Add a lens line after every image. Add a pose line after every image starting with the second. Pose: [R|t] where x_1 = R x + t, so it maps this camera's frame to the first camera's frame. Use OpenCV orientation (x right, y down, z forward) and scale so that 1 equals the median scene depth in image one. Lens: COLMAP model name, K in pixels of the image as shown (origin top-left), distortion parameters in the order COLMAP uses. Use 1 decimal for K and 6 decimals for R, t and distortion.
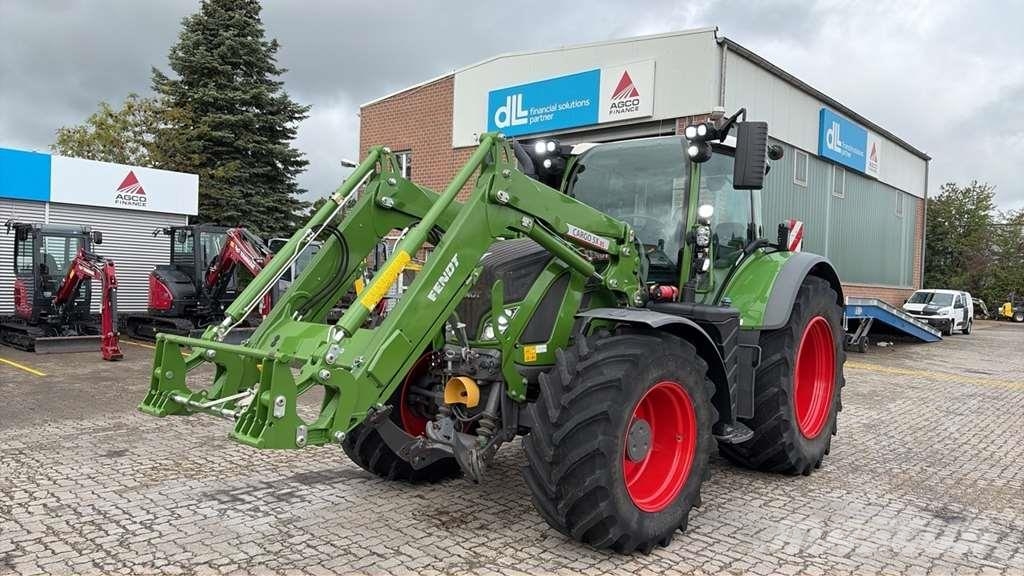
lens RADIAL K [[736.7, 0, 514.6], [0, 736.7, 292.3], [0, 0, 1]] dist [0.058209, -0.060252]
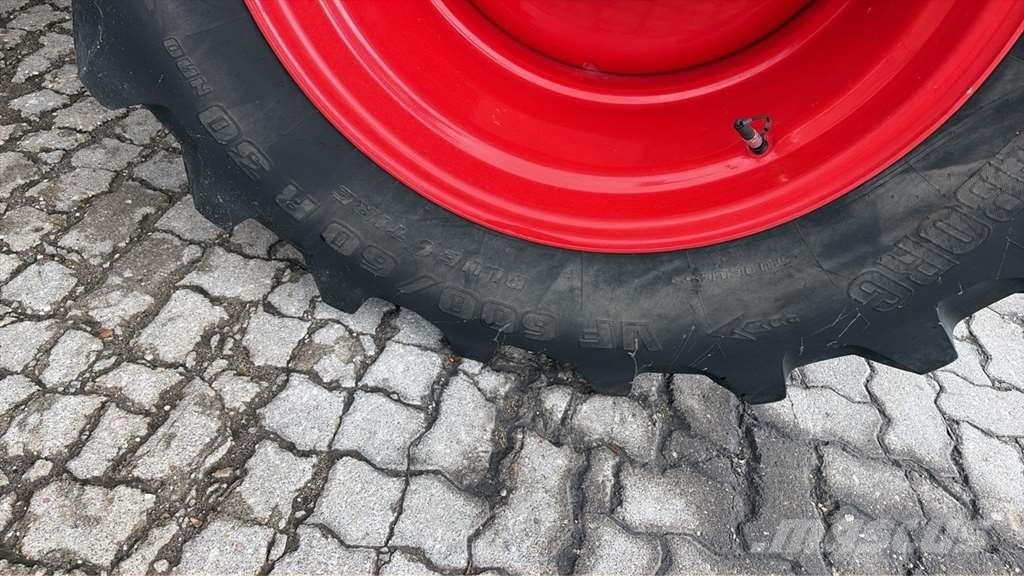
lens RADIAL K [[736.7, 0, 511.4], [0, 736.7, 291.3], [0, 0, 1]] dist [0.058209, -0.060252]
pose [[-0.494802, -0.672244, 0.550689, -0.232267], [-0.152961, 0.691181, 0.706309, 0.093277], [-0.855438, 0.265249, -0.444825, 1.013193]]
